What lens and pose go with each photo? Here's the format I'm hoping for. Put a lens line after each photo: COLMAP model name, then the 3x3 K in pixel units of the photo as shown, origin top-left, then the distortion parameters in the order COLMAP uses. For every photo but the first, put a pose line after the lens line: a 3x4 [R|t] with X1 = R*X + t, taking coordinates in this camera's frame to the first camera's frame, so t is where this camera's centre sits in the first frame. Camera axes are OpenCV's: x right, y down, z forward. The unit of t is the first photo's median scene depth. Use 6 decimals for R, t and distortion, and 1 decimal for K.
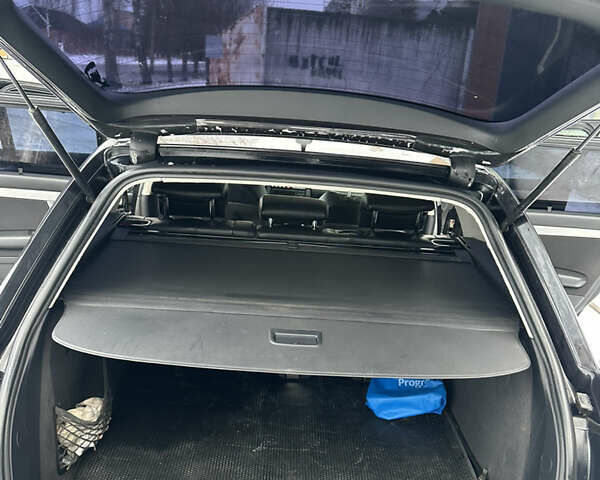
lens RADIAL K [[550.0, 0, 300.0], [0, 550.0, 240.0], [0, 0, 1]] dist [0.120135, -0.206443]
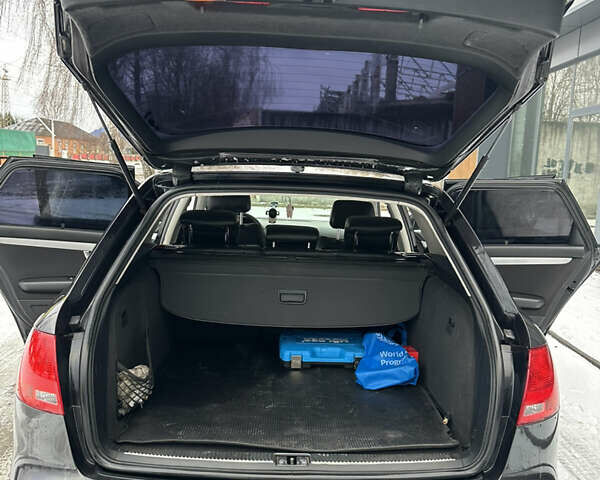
lens RADIAL K [[550.0, 0, 300.0], [0, 550.0, 240.0], [0, 0, 1]] dist [0.120135, -0.206443]
pose [[0.999342, -0.035667, 0.006535, -0.001864], [0.036257, 0.985240, -0.167297, 0.232327], [-0.000471, 0.167424, 0.985885, -0.326610]]
